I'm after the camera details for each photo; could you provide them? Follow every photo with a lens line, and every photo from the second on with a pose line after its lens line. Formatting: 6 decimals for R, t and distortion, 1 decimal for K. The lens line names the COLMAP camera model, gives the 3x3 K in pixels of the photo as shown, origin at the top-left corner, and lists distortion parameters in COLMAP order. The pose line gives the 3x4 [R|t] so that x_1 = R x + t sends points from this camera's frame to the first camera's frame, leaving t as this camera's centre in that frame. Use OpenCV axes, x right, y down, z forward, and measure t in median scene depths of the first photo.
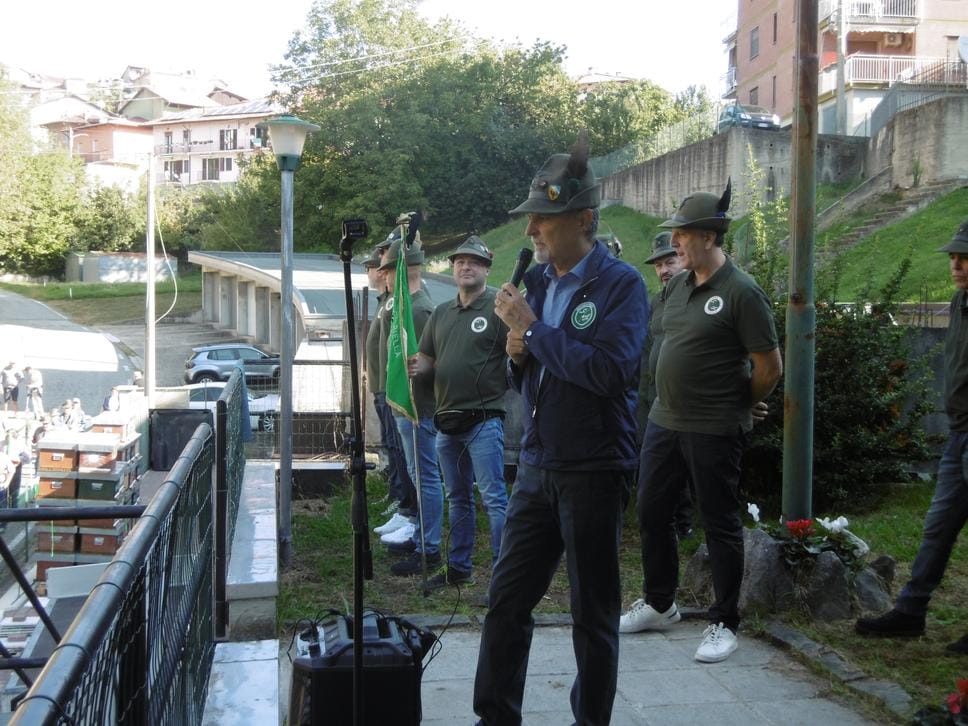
lens RADIAL K [[1244.3, 0, 484.0], [0, 1244.3, 363.0], [0, 0, 1]] dist [-0.002841, 0.018788]
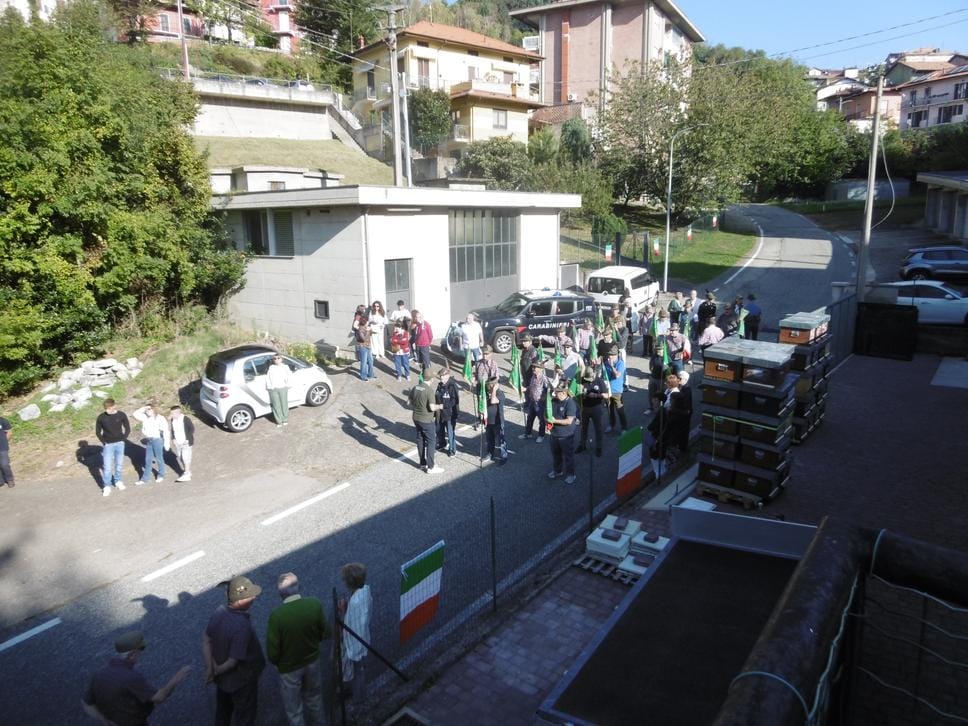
lens RADIAL K [[695.4, 0, 484.3], [0, 695.4, 361.3], [0, 0, 1]] dist [0.003186, -0.030437]
pose [[0.705812, 0.117696, -0.698554, -0.026806], [-0.008827, 0.987486, 0.157458, -0.004678], [0.708345, -0.104970, 0.698018, 0.145013]]
